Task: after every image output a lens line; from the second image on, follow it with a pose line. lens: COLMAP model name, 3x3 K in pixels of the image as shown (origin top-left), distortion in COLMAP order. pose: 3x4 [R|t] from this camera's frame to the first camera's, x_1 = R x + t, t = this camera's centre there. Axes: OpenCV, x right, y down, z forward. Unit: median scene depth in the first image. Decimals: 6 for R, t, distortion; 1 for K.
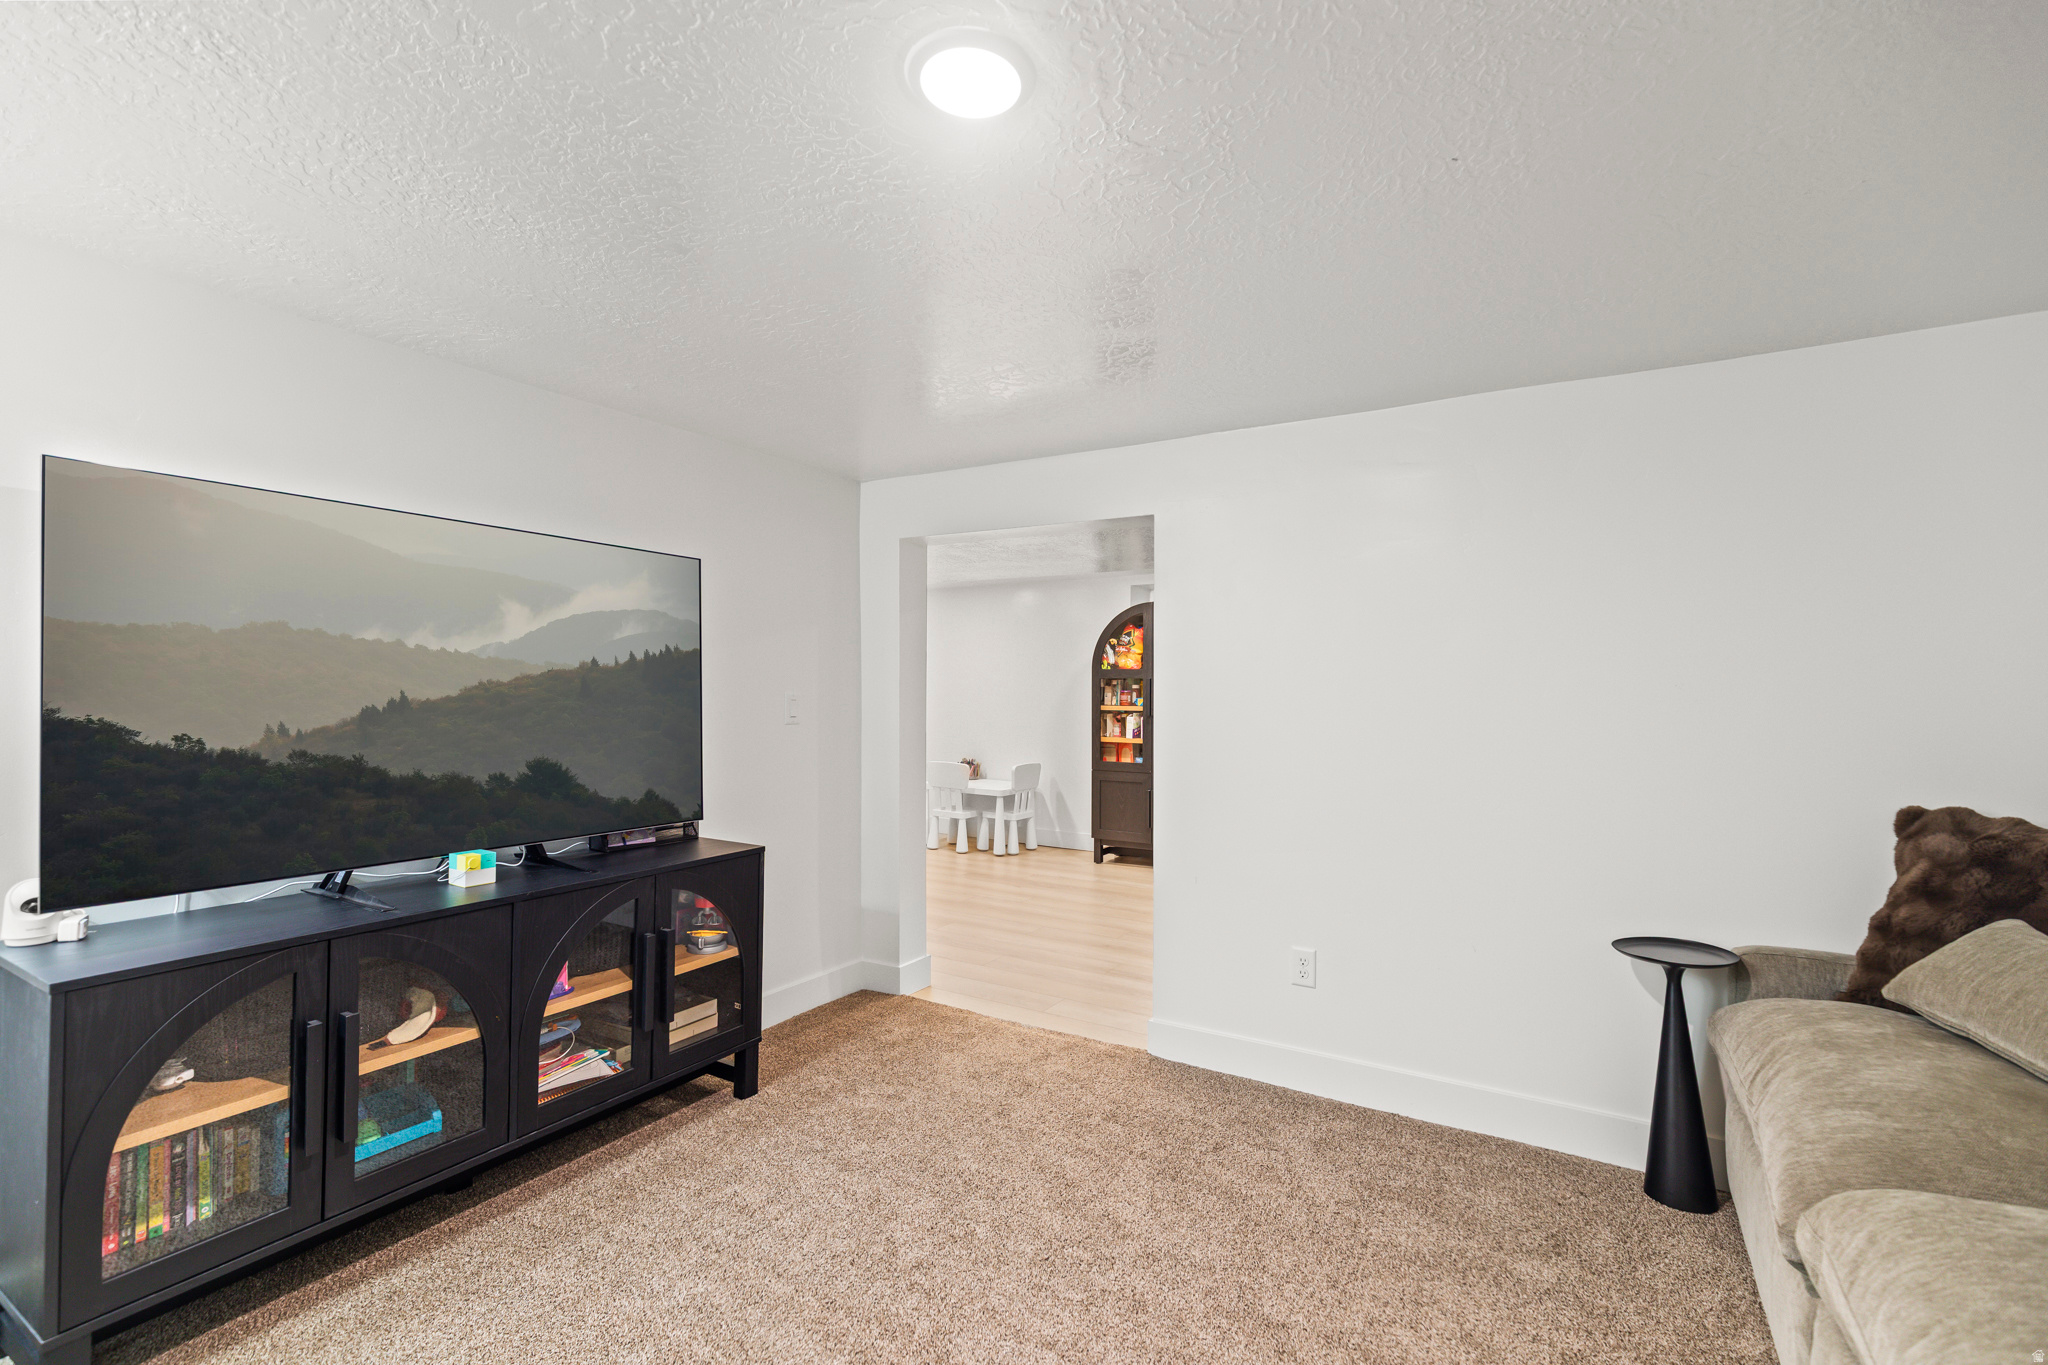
lens RADIAL K [[930.3, 0, 1028.1], [0, 930.3, 684.9], [0, 0, 1]] dist [0.009390, -0.001358]
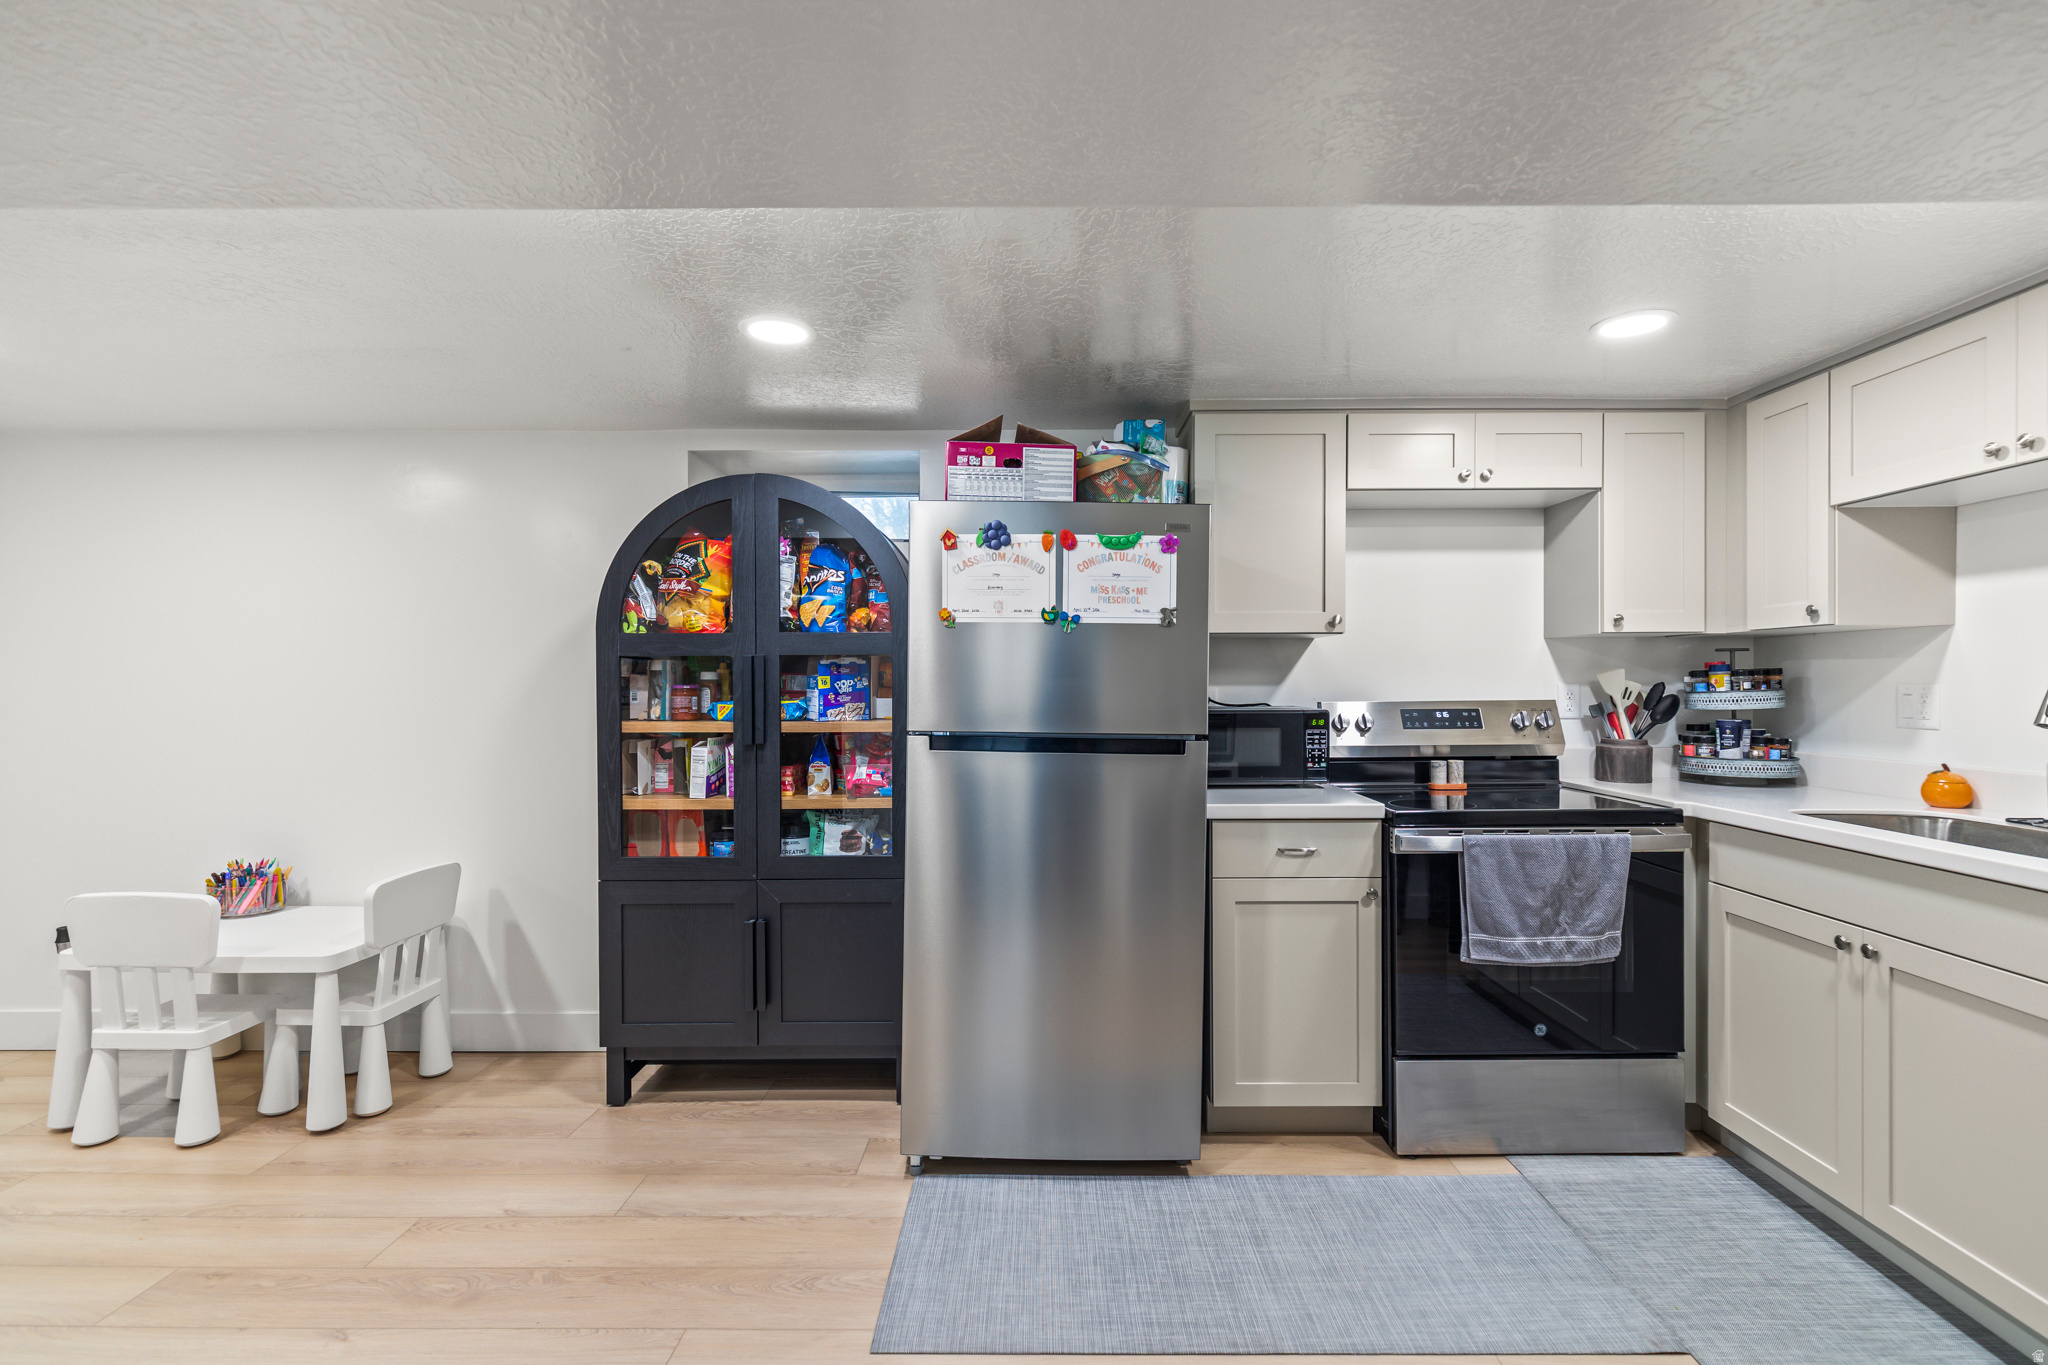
lens RADIAL K [[930.3, 0, 1044.3], [0, 930.3, 682.5], [0, 0, 1]] dist [0.009390, -0.001358]
pose [[0.859546, -0.010761, 0.510945, 0.028173], [0.009947, 0.999941, 0.004326, 0.004656], [-0.510961, 0.001364, 0.859603, 0.544109]]
